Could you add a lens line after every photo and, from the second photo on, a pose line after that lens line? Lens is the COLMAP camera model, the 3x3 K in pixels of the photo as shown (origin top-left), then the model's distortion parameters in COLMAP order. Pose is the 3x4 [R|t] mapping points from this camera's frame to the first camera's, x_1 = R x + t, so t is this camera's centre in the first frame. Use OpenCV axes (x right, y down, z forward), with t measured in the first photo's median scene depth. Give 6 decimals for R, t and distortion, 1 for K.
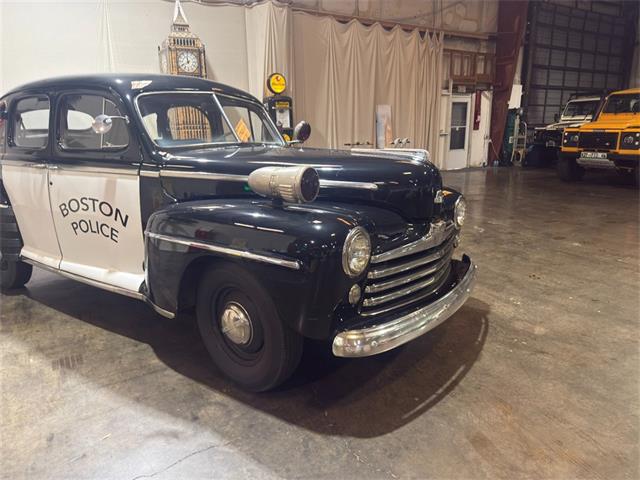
lens RADIAL K [[447.6, 0, 320.3], [0, 447.6, 244.2], [0, 0, 1]] dist [0.035785, -0.056914]
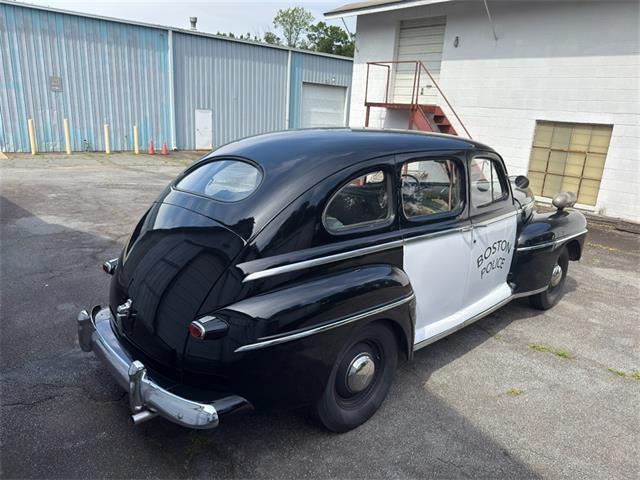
lens RADIAL K [[453.9, 0, 319.1], [0, 453.9, 239.5], [0, 0, 1]] dist [0.025844, -0.034980]
pose [[0.223723, -0.231078, 0.946864, -1.708789], [0.210214, 0.960063, 0.184630, -0.418396], [-0.951713, 0.157738, 0.263364, 1.070445]]
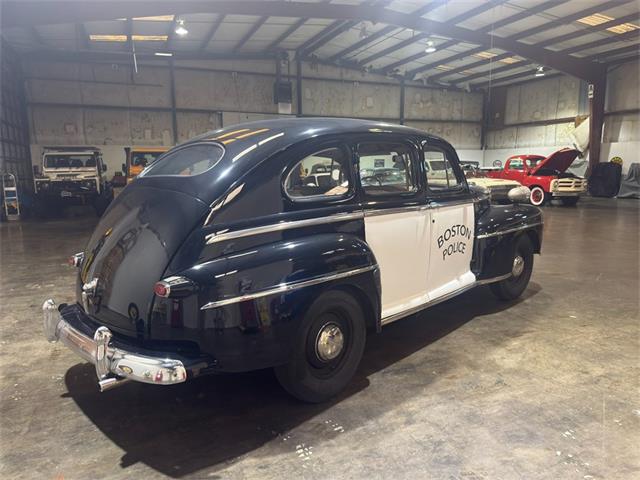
lens RADIAL K [[453.9, 0, 319.1], [0, 453.9, 239.5], [0, 0, 1]] dist [0.025844, -0.034980]
pose [[0.164554, -0.137894, 0.976682, -1.763327], [0.259475, 0.961357, 0.092013, -0.270892], [-0.951627, 0.238283, 0.193975, 1.066450]]
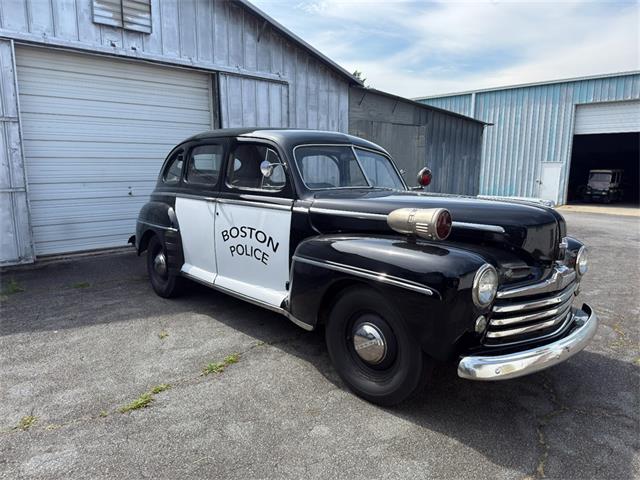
lens RADIAL K [[440.5, 0, 319.1], [0, 440.5, 238.4], [0, 0, 1]] dist [0.040068, -0.052135]
pose [[0.975673, 0.061724, -0.210361, -0.065254], [-0.084199, 0.991458, -0.099608, 0.029504], [0.202416, 0.114897, 0.972536, -0.119081]]
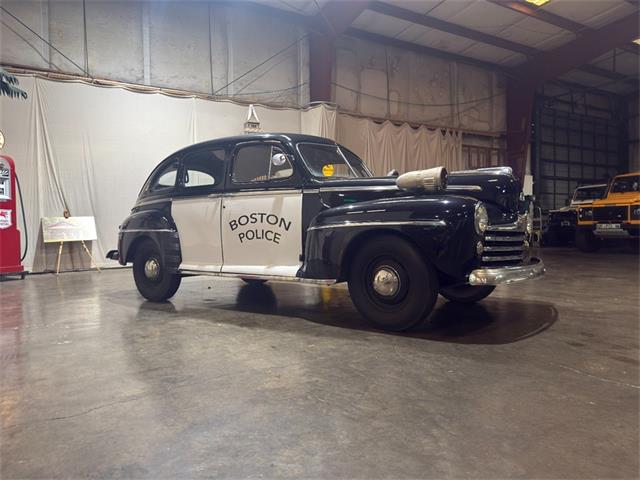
lens RADIAL K [[447.6, 0, 320.3], [0, 447.6, 244.2], [0, 0, 1]] dist [0.035785, -0.056914]
pose [[0.999791, -0.004578, -0.019913, -0.276112], [0.000089, 0.975535, -0.219844, 0.280970], [0.020432, 0.219796, 0.975332, -0.317045]]
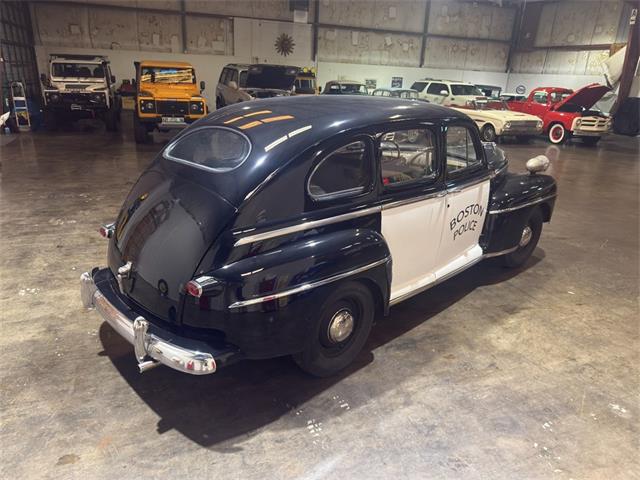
lens RADIAL K [[454.5, 0, 315.1], [0, 454.5, 238.6], [0, 0, 1]] dist [0.022102, -0.029287]
pose [[0.197512, -0.310988, 0.929664, -1.776380], [0.207429, 0.940131, 0.270420, -0.442908], [-0.958104, 0.139428, 0.250195, 1.050432]]
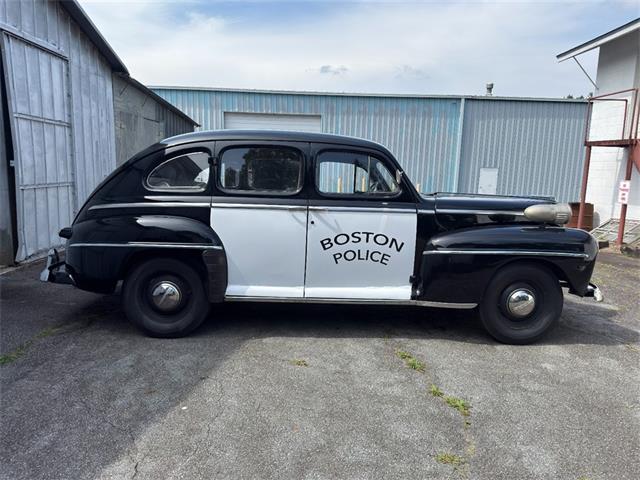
lens RADIAL K [[441.8, 0, 312.8], [0, 441.8, 232.4], [0, 0, 1]] dist [0.082398, -0.112720]
pose [[0.818128, -0.040734, 0.573592, -1.269195], [0.112940, 0.989442, -0.090822, -0.003972], [-0.563836, 0.139086, 0.814091, 0.057309]]
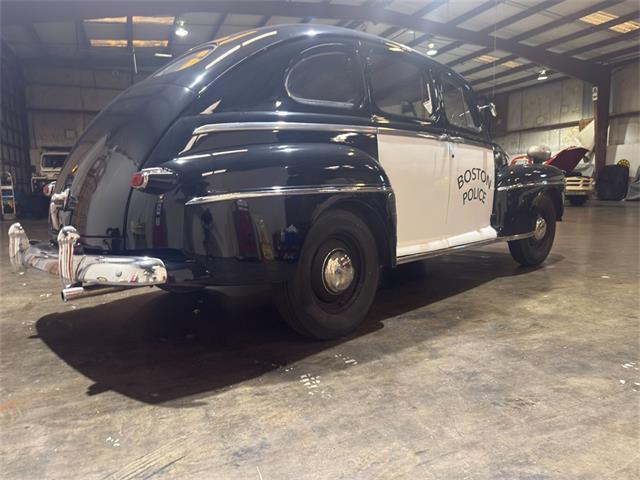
lens RADIAL K [[453.0, 0, 313.7], [0, 453.0, 243.1], [0, 0, 1]] dist [0.029544, -0.045399]
pose [[0.176131, -0.107533, 0.978476, -1.666558], [0.262239, 0.963219, 0.058652, -0.089907], [-0.948793, 0.246264, 0.197852, 1.145137]]
